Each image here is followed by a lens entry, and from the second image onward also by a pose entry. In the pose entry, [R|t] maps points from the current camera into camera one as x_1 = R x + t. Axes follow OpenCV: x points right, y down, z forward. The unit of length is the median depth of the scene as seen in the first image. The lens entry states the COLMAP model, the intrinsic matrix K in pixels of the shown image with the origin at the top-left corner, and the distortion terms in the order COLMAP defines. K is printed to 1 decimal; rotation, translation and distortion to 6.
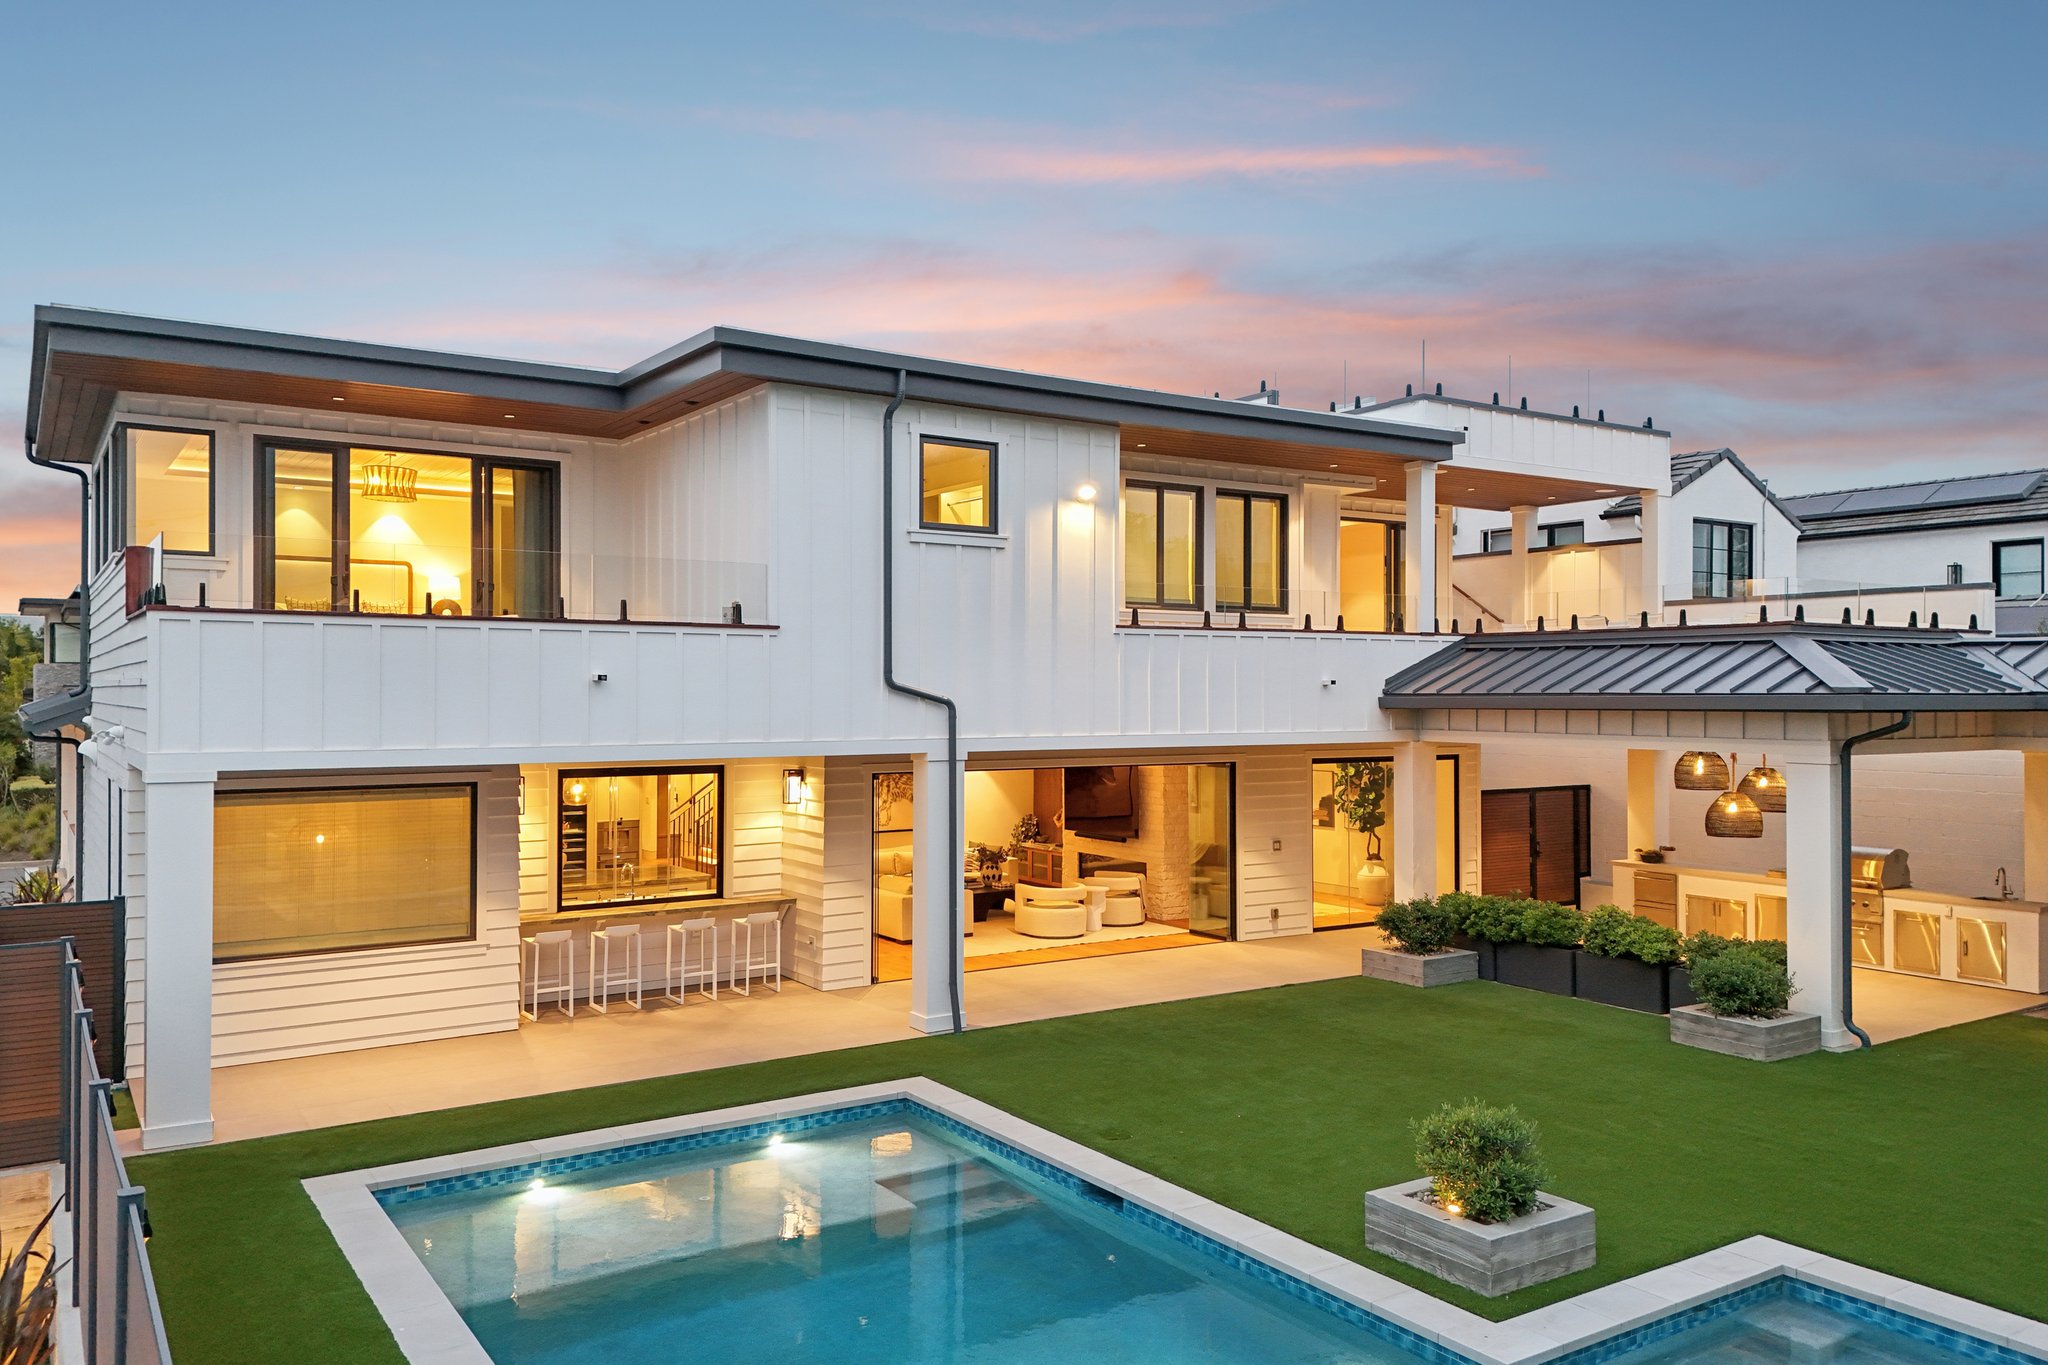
lens RADIAL K [[1522.4, 0, 1013.6], [0, 1522.4, 687.9], [0, 0, 1]] dist [0.090115, -0.094265]
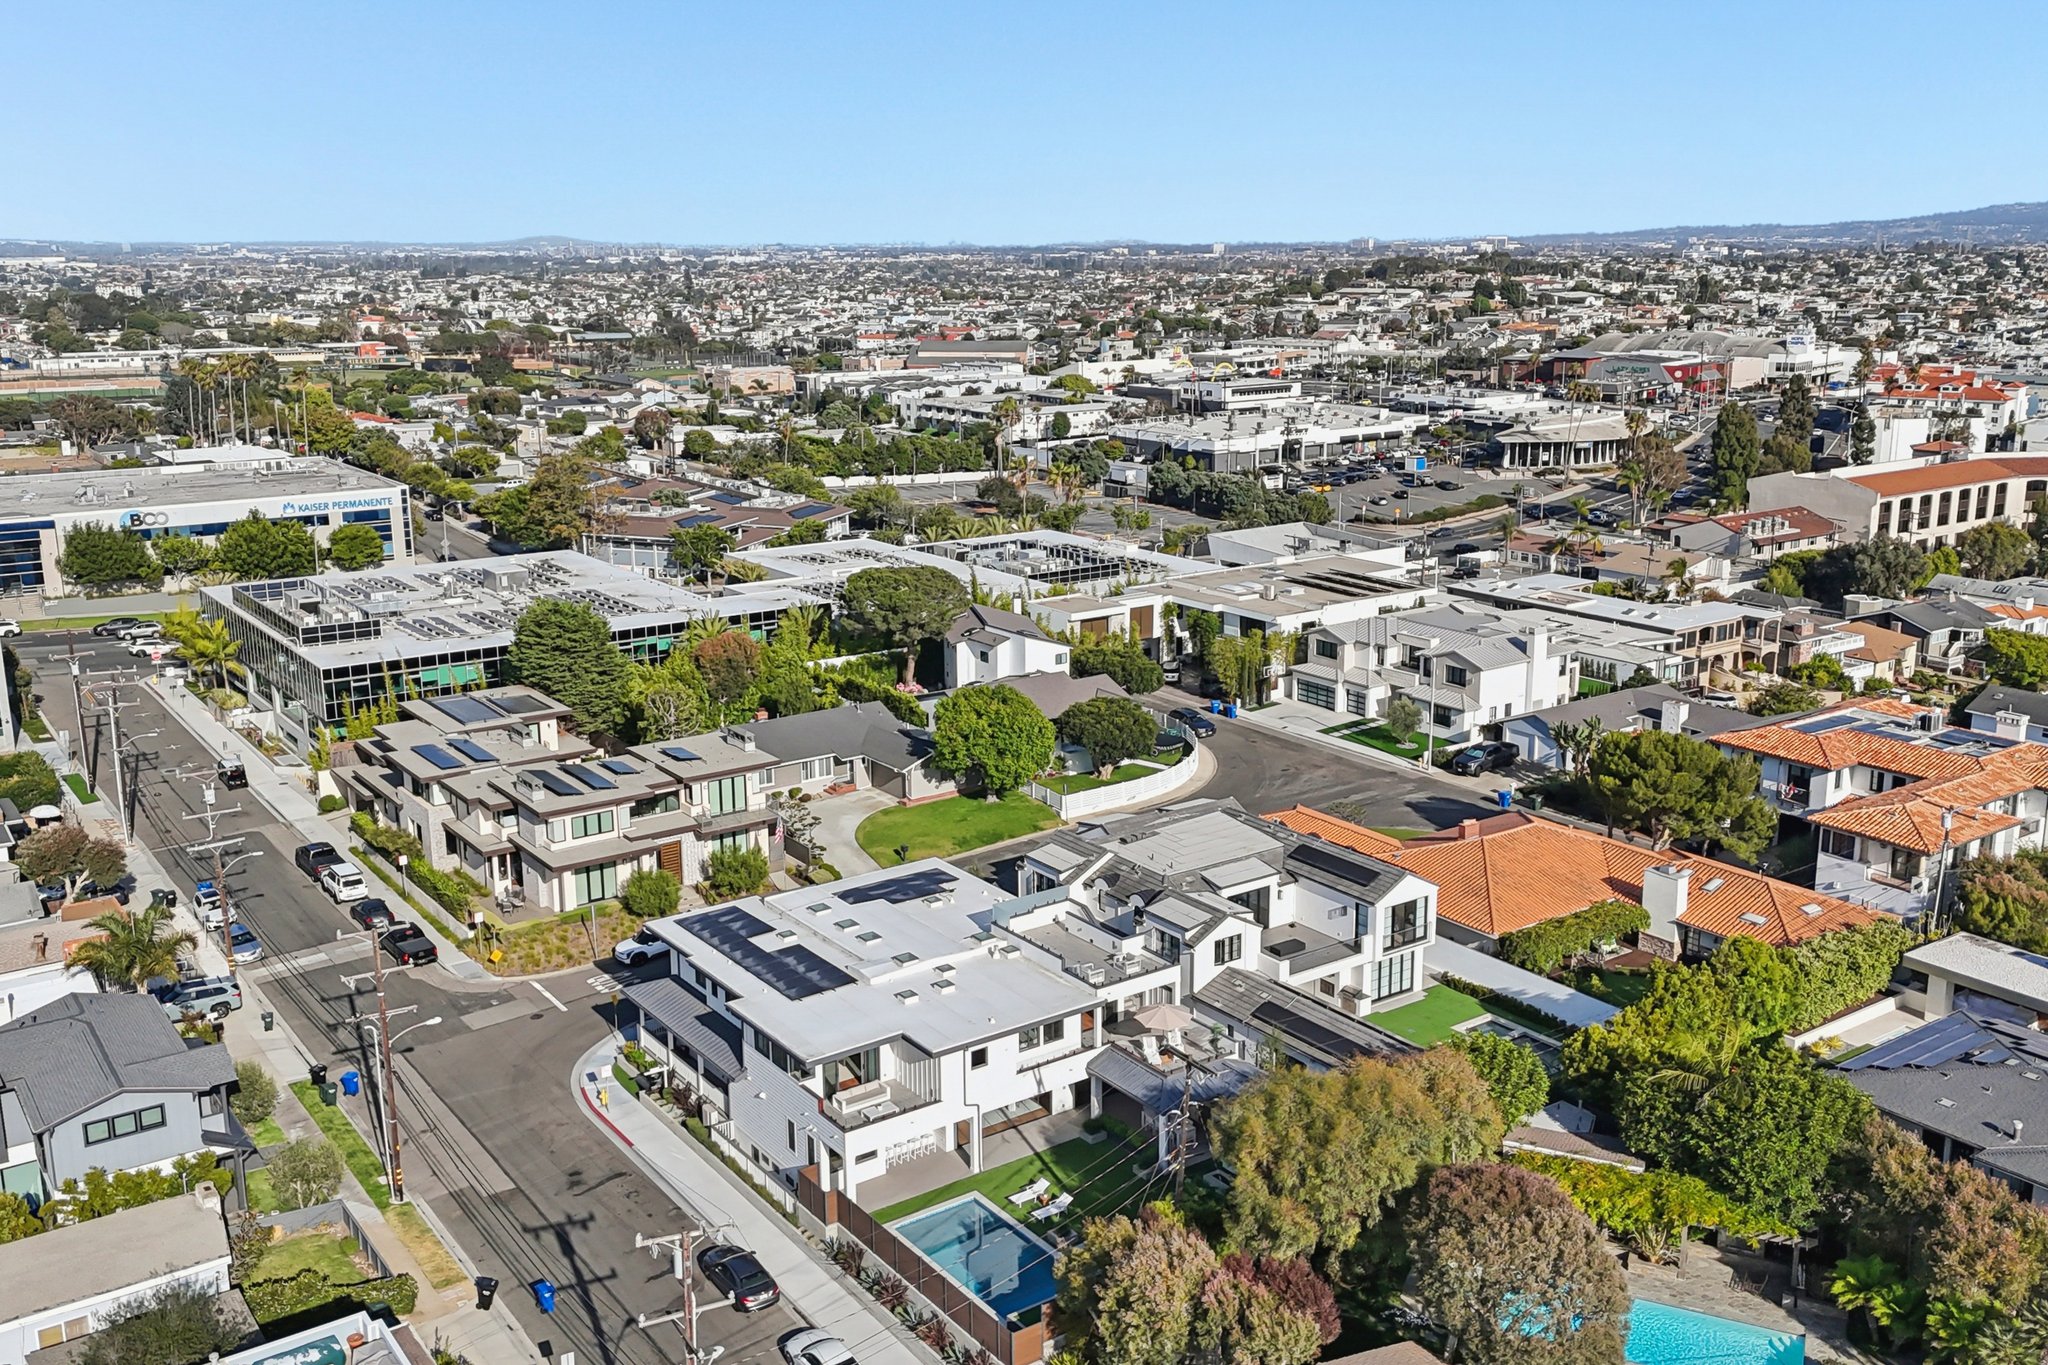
lens RADIAL K [[1858.5, 0, 1003.0], [0, 1858.5, 689.4], [0, 0, 1]] dist [0.187810, -0.439501]
pose [[0.999513, -0.012811, 0.028442, -0.125202], [0.005604, 0.970685, 0.240289, -2.890356], [-0.030687, -0.240013, 0.970285, -4.702353]]
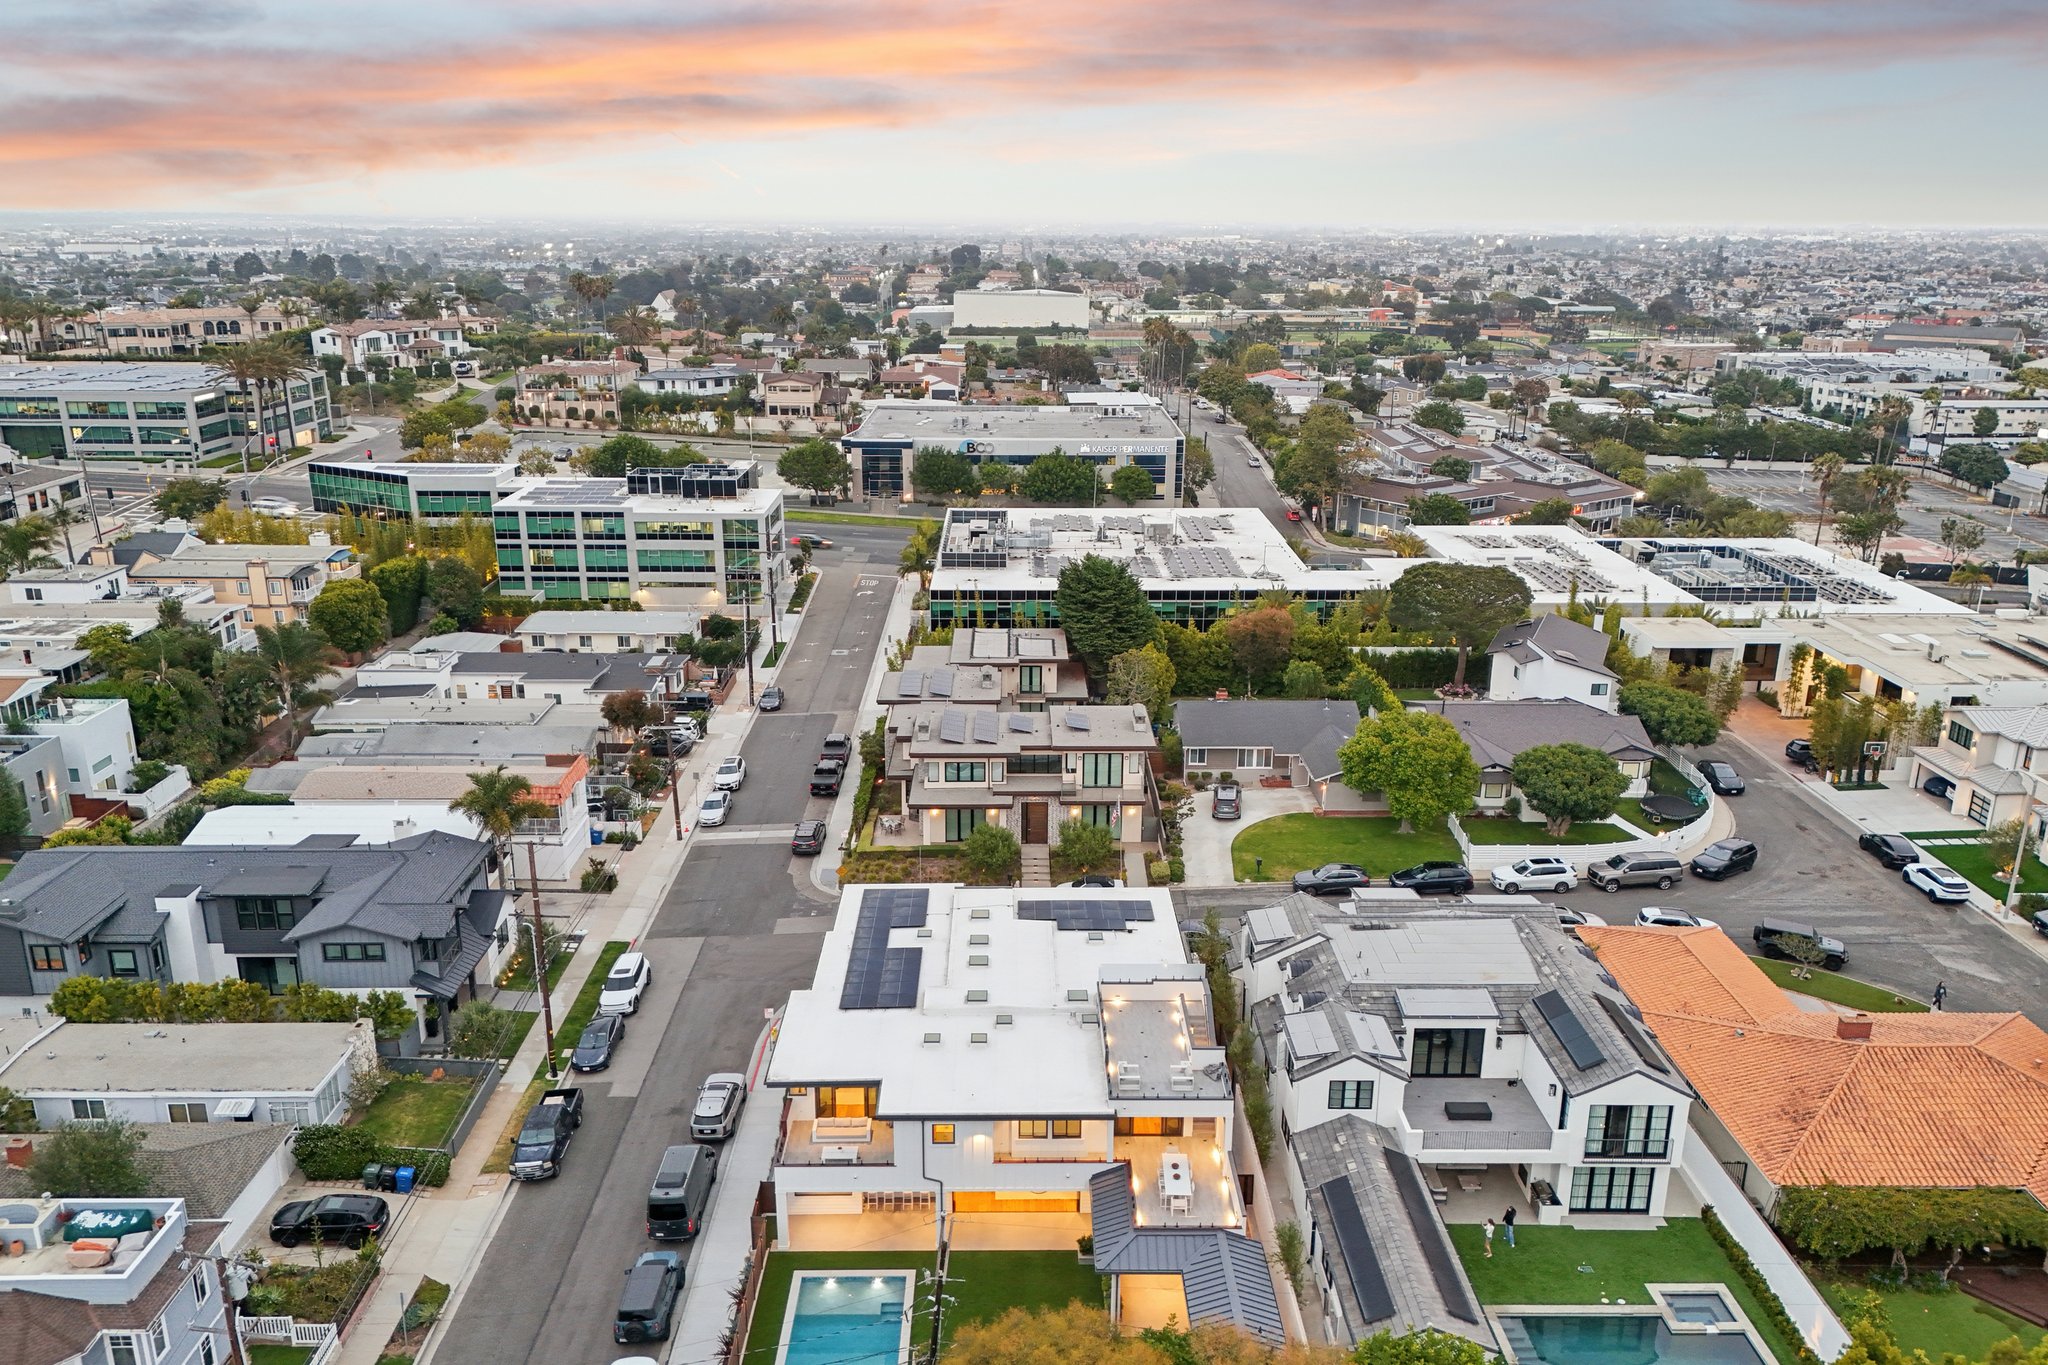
lens RADIAL K [[1522.4, 0, 1013.6], [0, 1522.4, 687.9], [0, 0, 1]] dist [0.090115, -0.094265]
pose [[0.834065, 0.164627, -0.526529, 2.404767], [-0.001222, 0.954984, 0.296654, -2.875145], [0.551665, -0.246786, 0.796720, -2.162318]]
